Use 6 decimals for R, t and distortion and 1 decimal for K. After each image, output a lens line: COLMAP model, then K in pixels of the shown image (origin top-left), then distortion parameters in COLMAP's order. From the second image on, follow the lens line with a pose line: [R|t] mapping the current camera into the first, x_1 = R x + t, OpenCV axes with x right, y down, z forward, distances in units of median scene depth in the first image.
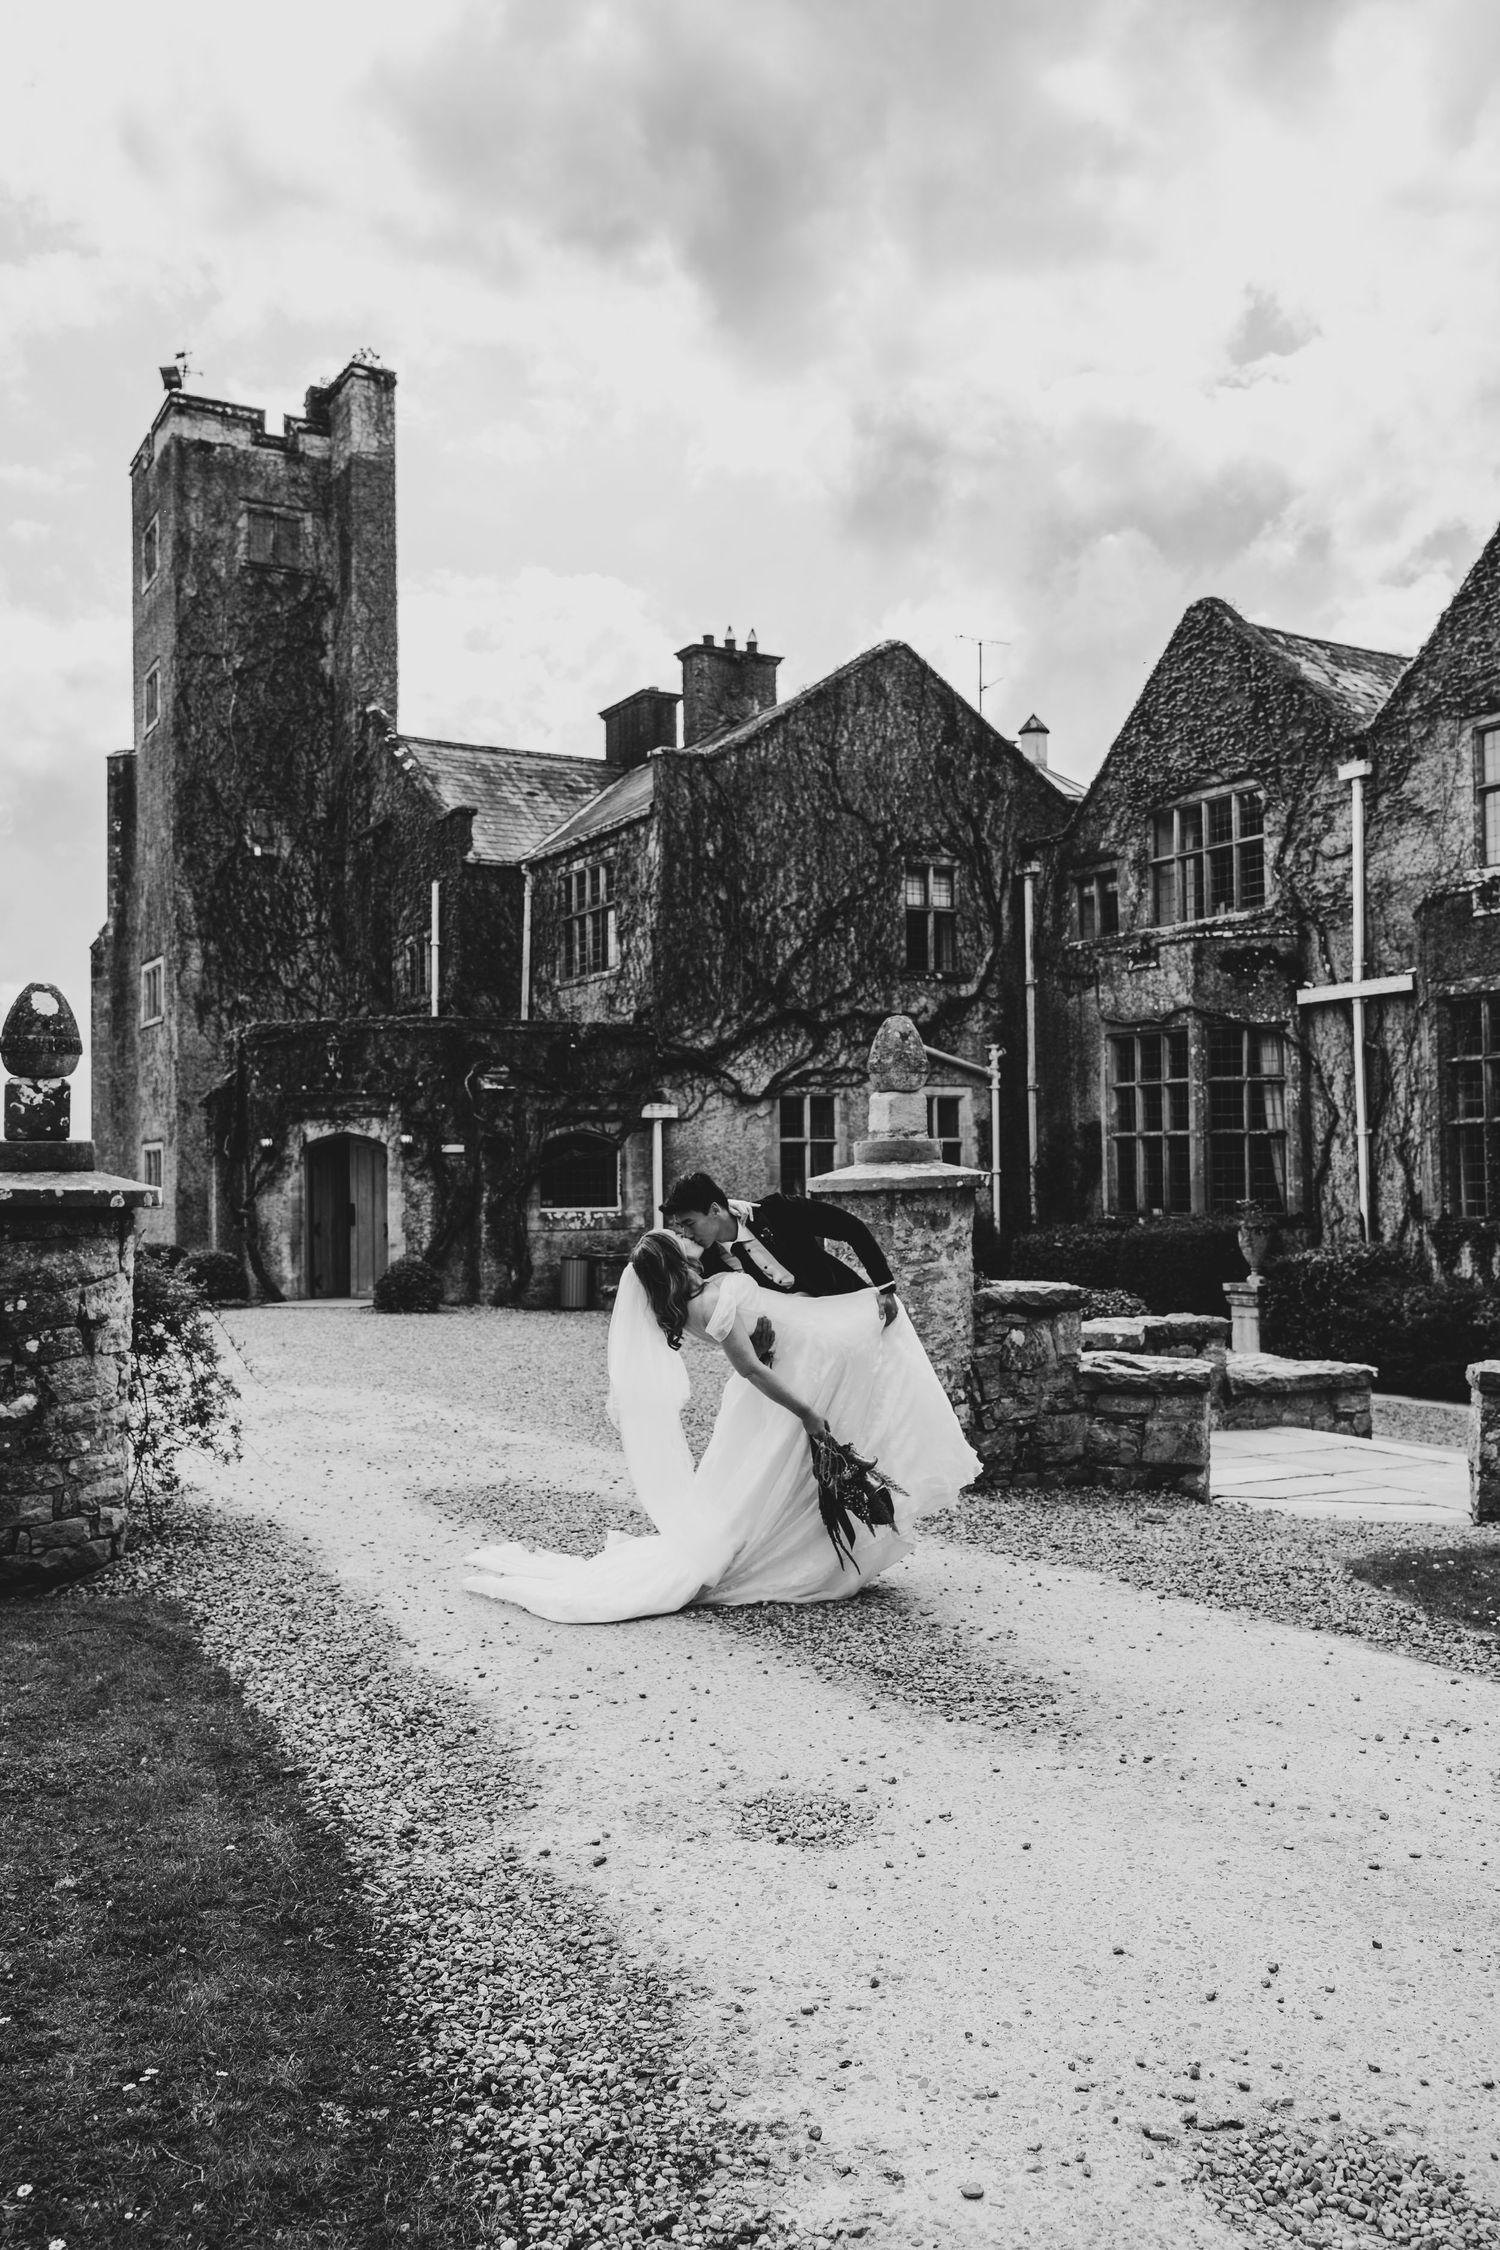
lens RADIAL K [[1827.6, 0, 750.0], [0, 1827.6, 1125.0], [0, 0, 1]] dist [-0.002778, -0.000544]
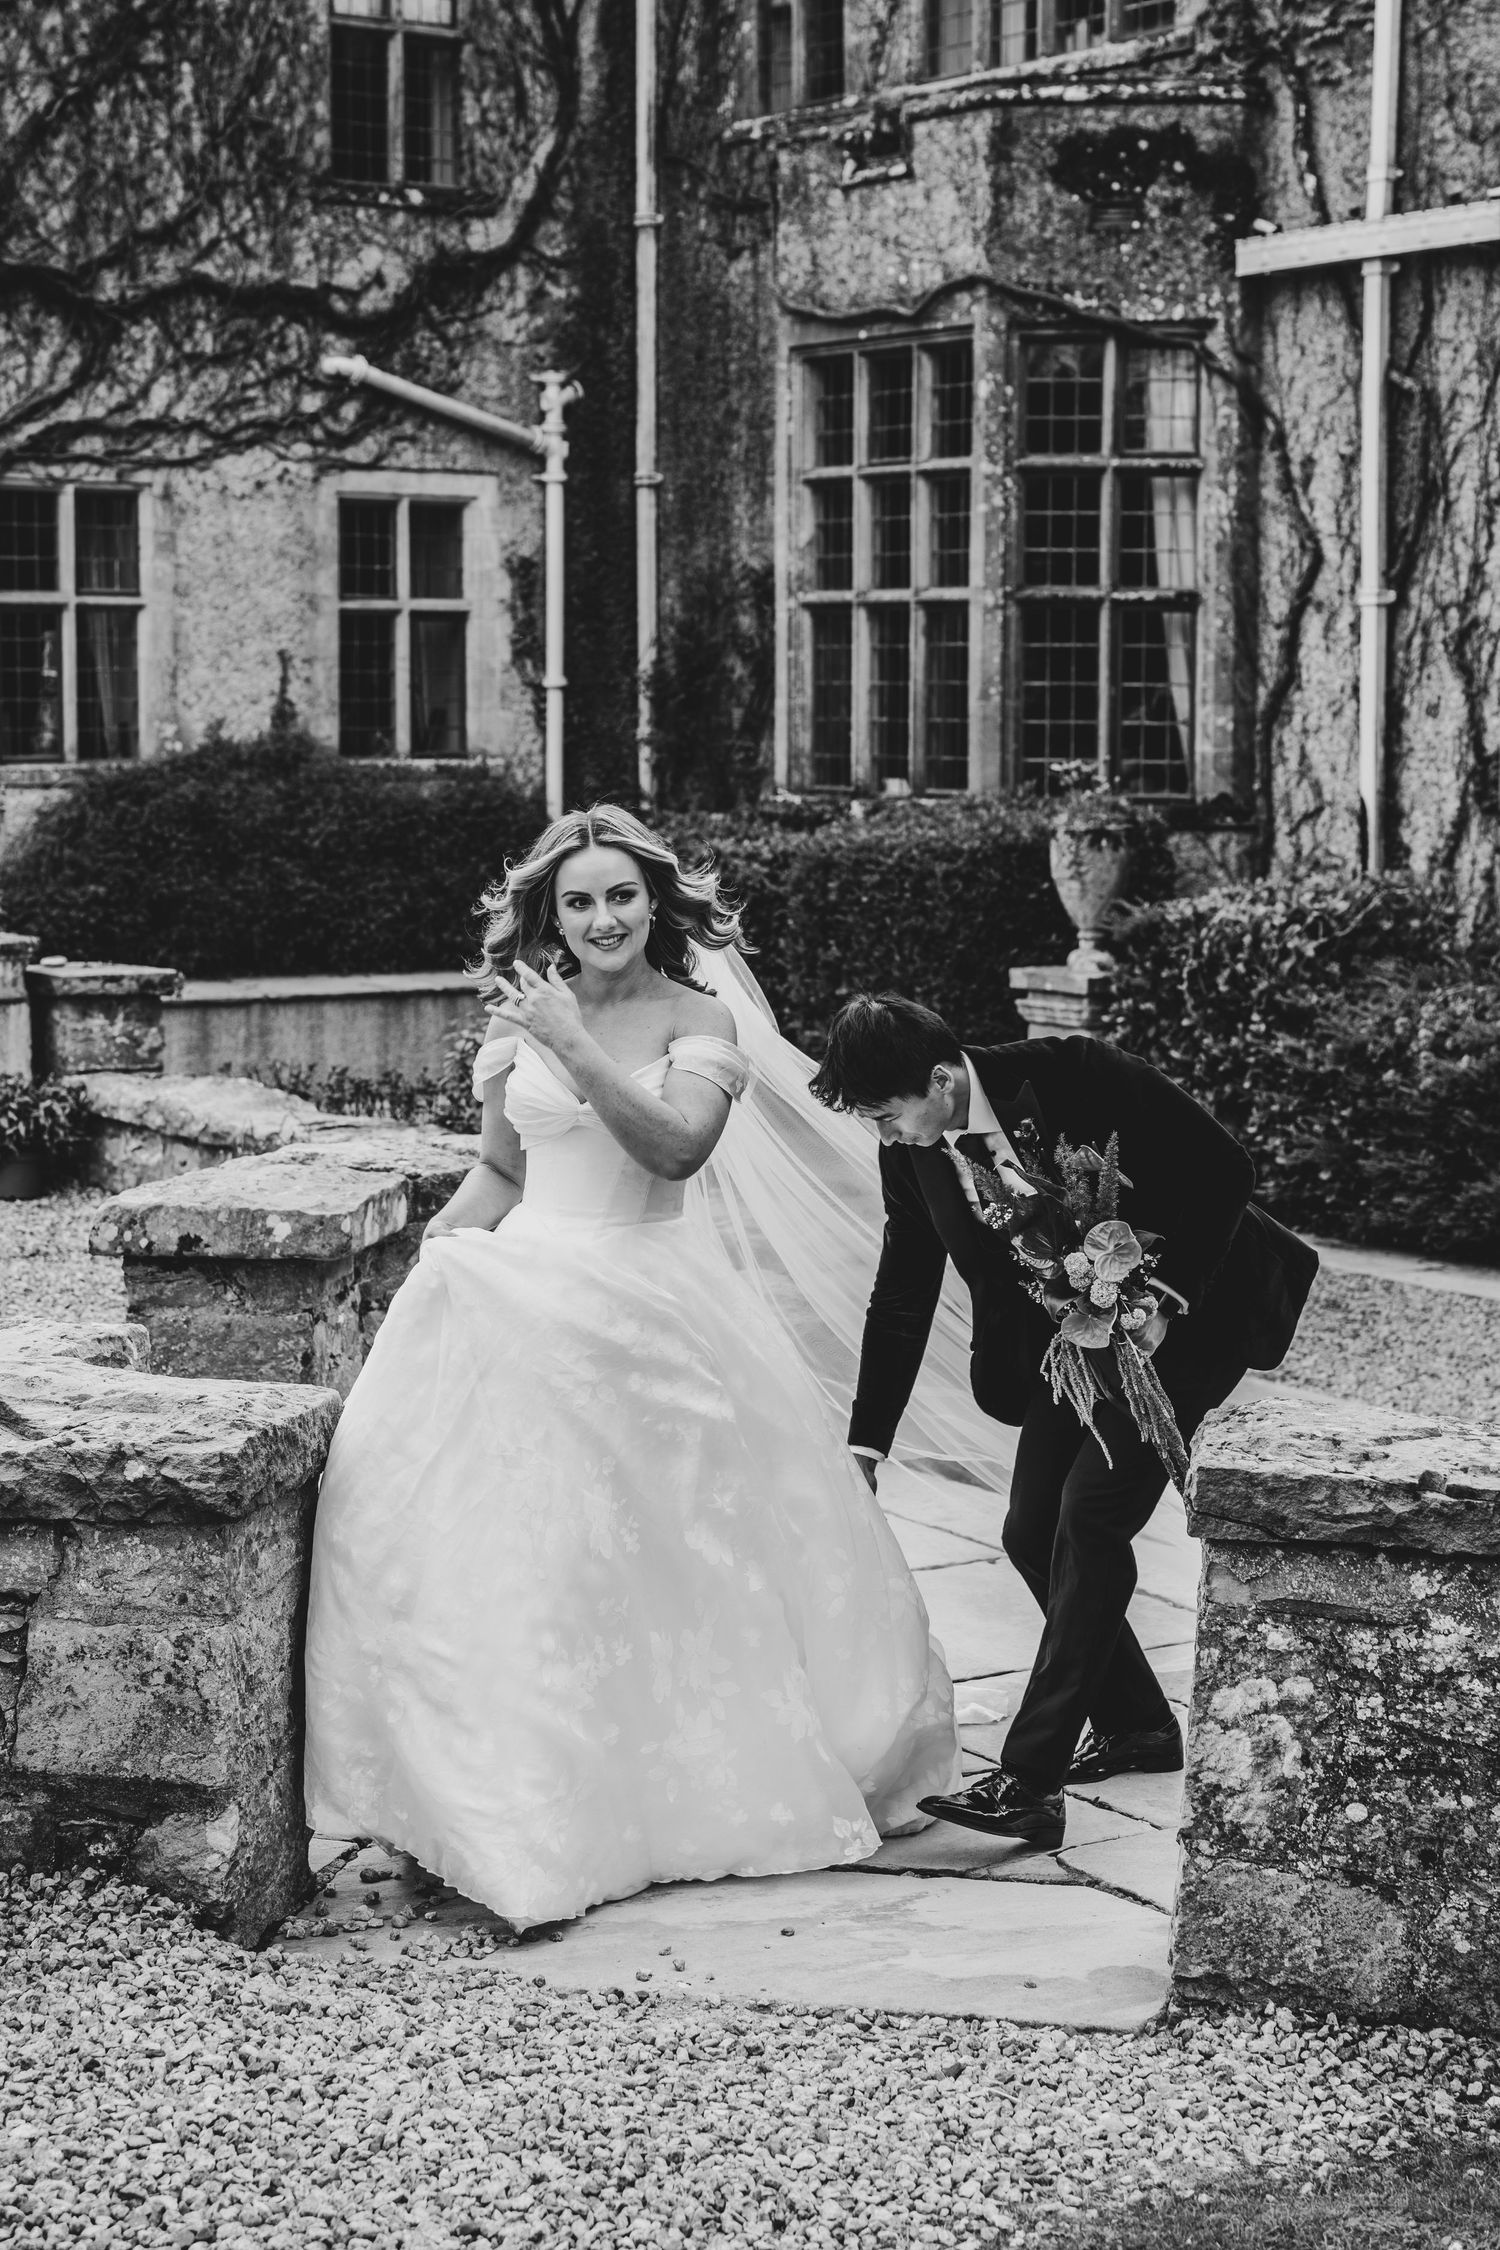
lens RADIAL K [[3714.2, 0, 750.0], [0, 3714.2, 1125.0], [0, 0, 1]] dist [-0.011723, 0.034080]
pose [[0.993682, 0.000645, 0.112233, 0.098008], [-0.016798, 0.989575, 0.143038, 0.003854], [-0.110970, -0.144020, 0.983333, 0.174182]]
